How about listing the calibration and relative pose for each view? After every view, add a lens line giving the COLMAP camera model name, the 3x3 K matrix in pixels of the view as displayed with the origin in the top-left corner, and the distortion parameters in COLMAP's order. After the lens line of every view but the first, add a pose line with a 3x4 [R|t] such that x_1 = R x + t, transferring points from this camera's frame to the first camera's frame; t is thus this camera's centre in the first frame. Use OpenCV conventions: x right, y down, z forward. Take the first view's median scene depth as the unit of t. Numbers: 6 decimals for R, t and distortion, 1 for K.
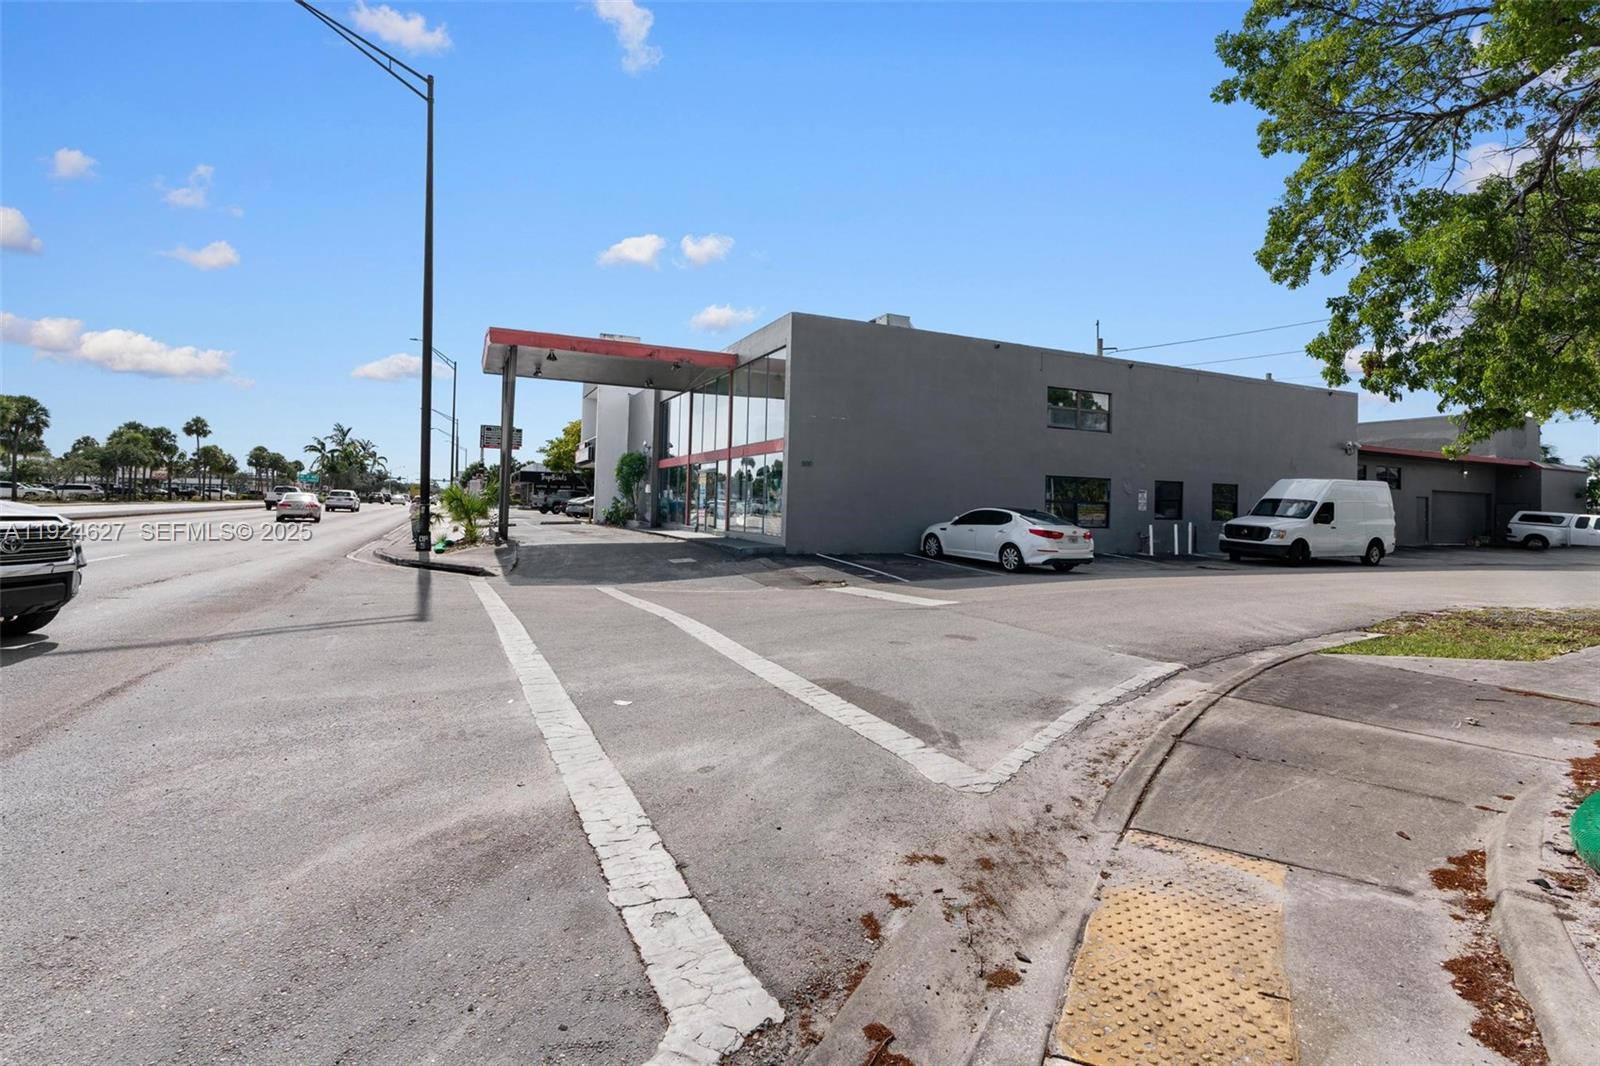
lens RADIAL K [[754.1, 0, 797.9], [0, 754.1, 519.4], [0, 0, 1]] dist [-0.000196, 0.003505]
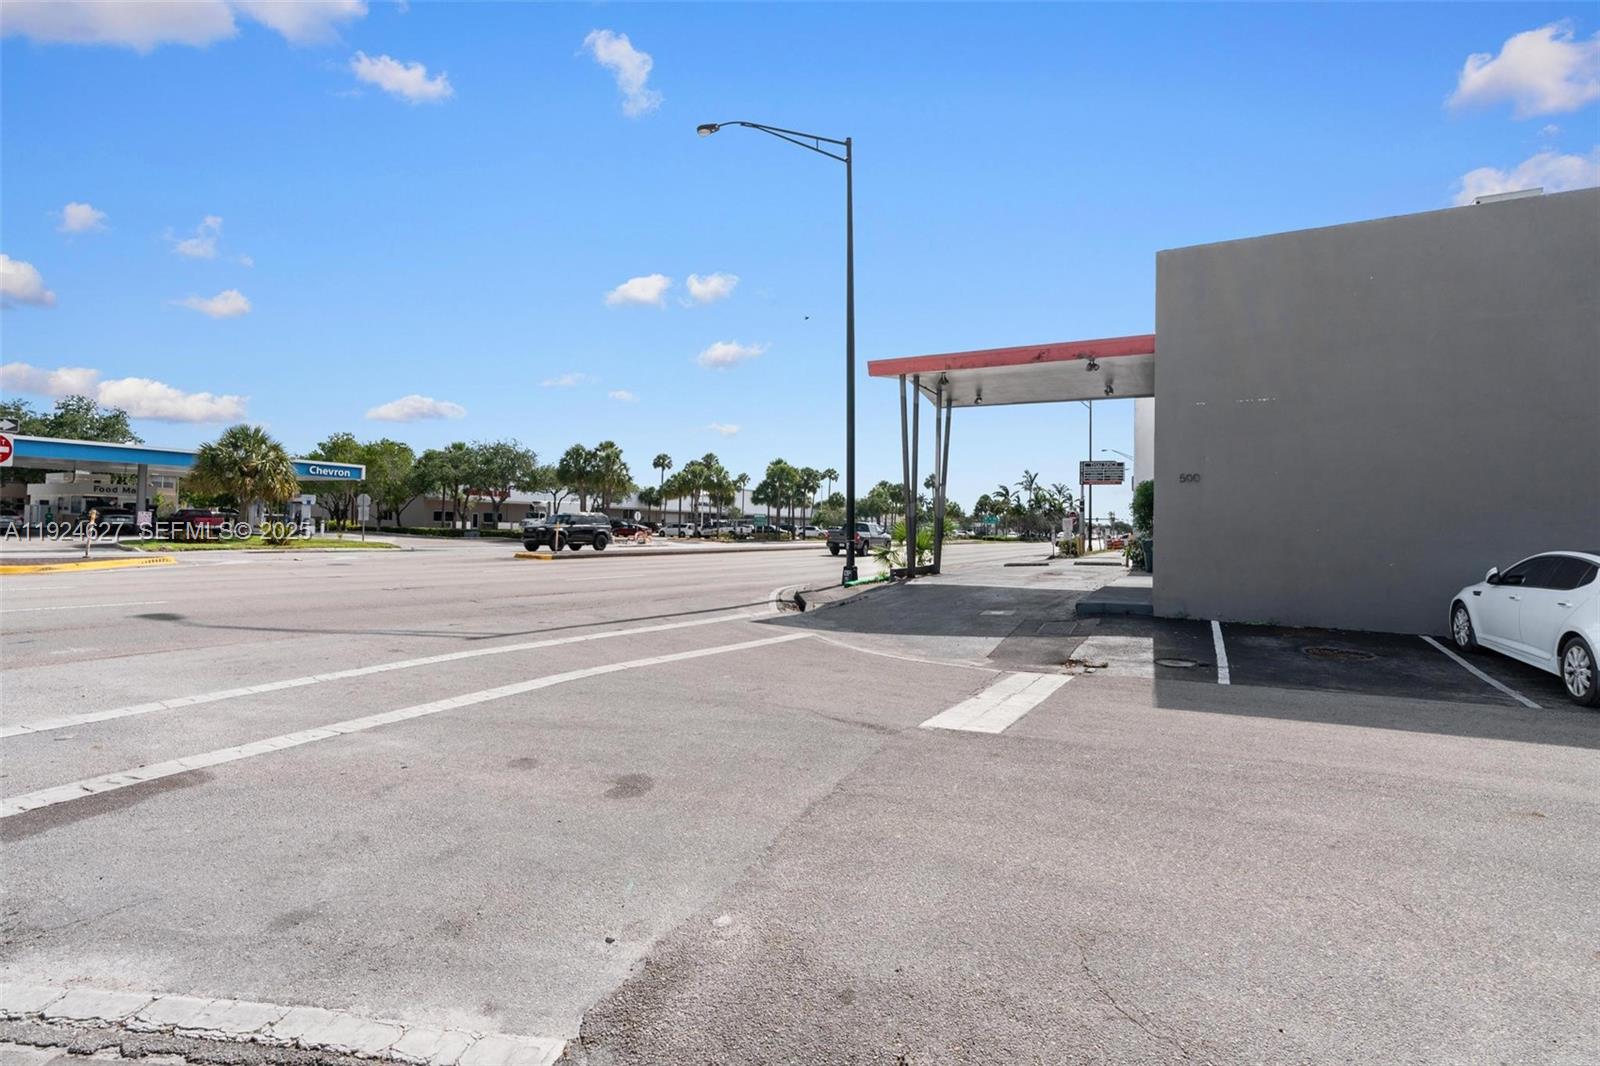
lens RADIAL K [[754.1, 0, 797.9], [0, 754.1, 519.4], [0, 0, 1]] dist [-0.000196, 0.003505]
pose [[0.592490, -0.018932, -0.805355, 0.206279], [-0.025891, 0.998760, -0.042526, -0.001989], [0.805162, 0.046048, 0.591265, 0.219070]]
